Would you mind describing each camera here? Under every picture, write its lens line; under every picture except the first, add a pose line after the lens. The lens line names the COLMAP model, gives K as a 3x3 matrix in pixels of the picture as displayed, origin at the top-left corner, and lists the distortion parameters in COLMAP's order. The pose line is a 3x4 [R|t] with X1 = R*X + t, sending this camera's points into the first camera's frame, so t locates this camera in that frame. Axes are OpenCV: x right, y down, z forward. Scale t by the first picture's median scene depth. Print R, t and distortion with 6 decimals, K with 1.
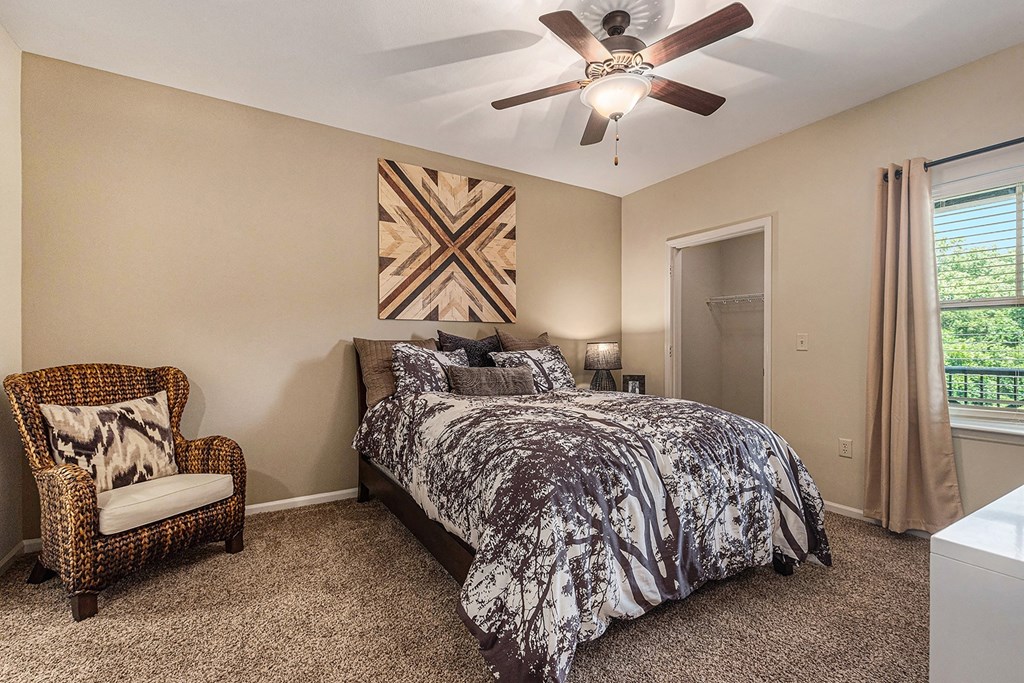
lens RADIAL K [[454.0, 0, 513.6], [0, 454.0, 343.3], [0, 0, 1]] dist [0.026316, -0.000293]
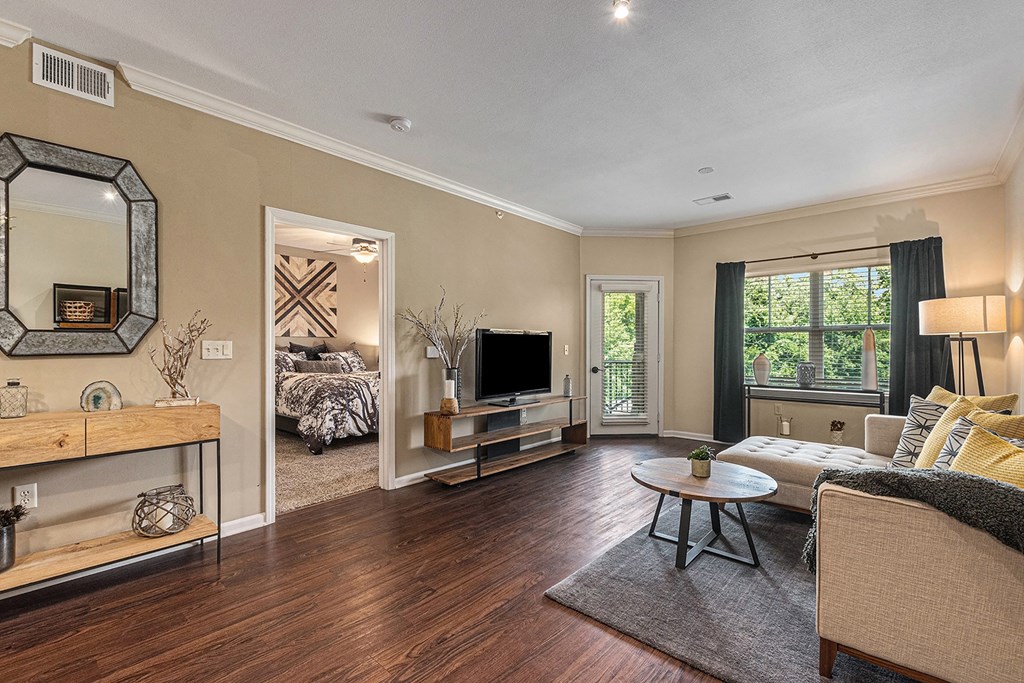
lens RADIAL K [[454.0, 0, 508.2], [0, 454.0, 348.1], [0, 0, 1]] dist [0.026316, -0.000293]
pose [[0.960085, -0.000112, 0.279708, 0.191751], [-0.002464, 0.999958, 0.008857, -0.023401], [-0.279698, -0.009193, 0.960044, -1.181544]]
